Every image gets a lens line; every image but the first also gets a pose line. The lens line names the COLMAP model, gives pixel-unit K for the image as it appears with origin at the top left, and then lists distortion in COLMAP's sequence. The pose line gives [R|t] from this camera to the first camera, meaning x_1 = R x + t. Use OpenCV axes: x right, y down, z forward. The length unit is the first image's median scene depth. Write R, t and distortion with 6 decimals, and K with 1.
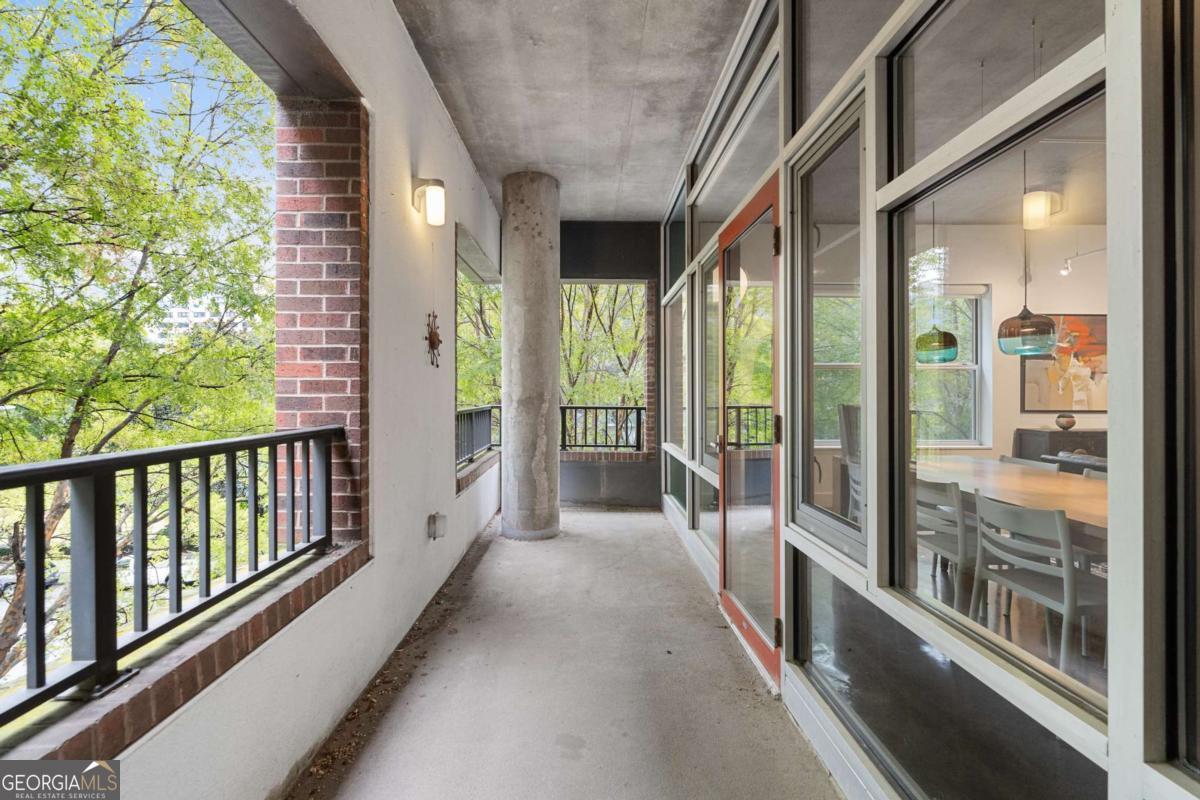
lens RADIAL K [[543.6, 0, 598.4], [0, 543.6, 393.4], [0, 0, 1]] dist [-0.001024, 0.000094]
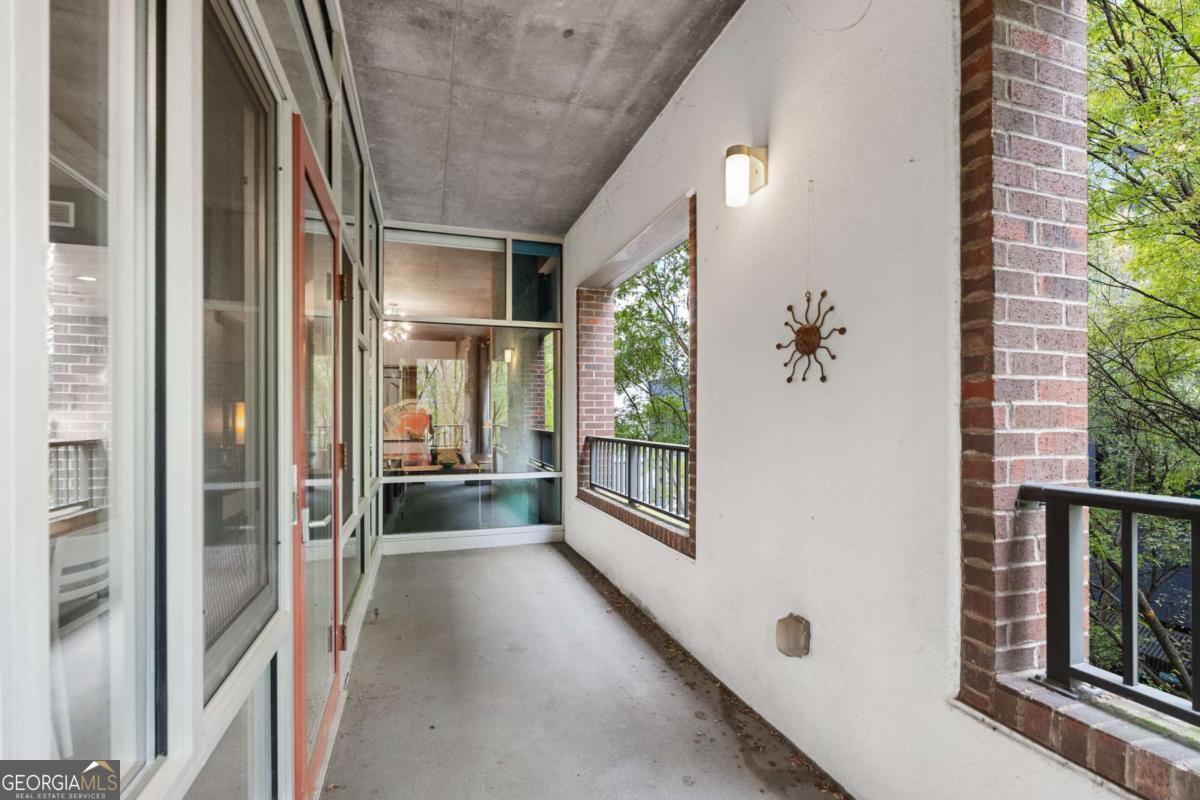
lens RADIAL K [[543.6, 0, 605.1], [0, 543.6, 410.2], [0, 0, 1]] dist [-0.001024, 0.000094]
pose [[-0.955258, -0.002102, -0.295766, 0.116455], [0.000561, 0.999960, -0.008918, -0.016580], [0.295773, -0.008685, -0.955219, 1.773001]]
